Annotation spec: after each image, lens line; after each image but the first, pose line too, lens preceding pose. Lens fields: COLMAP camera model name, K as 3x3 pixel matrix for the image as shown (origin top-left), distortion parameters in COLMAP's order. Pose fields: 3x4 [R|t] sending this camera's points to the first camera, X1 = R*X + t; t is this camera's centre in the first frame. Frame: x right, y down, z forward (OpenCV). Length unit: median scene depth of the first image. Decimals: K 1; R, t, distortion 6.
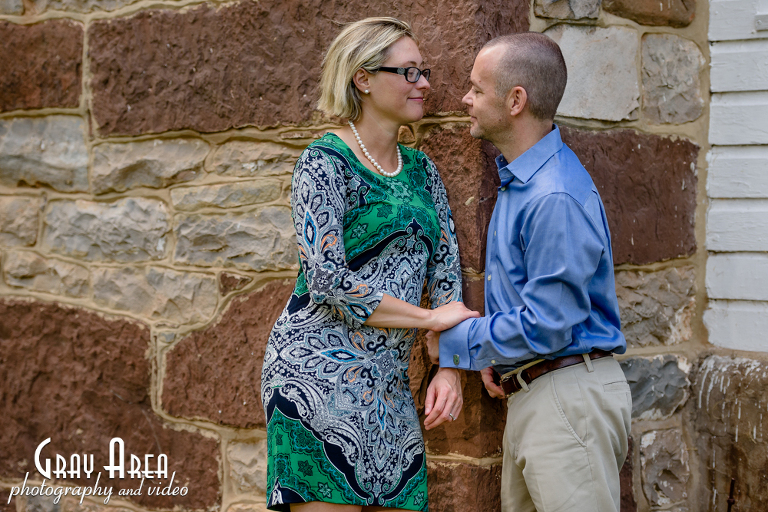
lens RADIAL K [[1990.9, 0, 384.1], [0, 1990.9, 258.6], [0, 0, 1]] dist [0.002841, 0.000000]
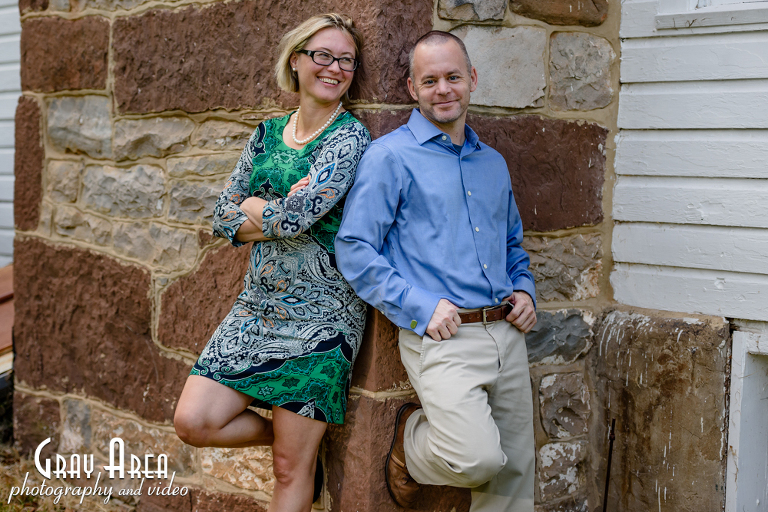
lens RADIAL K [[1707.9, 0, 383.9], [0, 1707.9, 252.4], [0, 0, 1]] dist [0.108046, 0.000000]
pose [[0.985174, 0.026661, -0.169473, 0.201850], [-0.021478, 0.999246, 0.032343, -0.014689], [0.170207, -0.028223, 0.985004, -0.002834]]
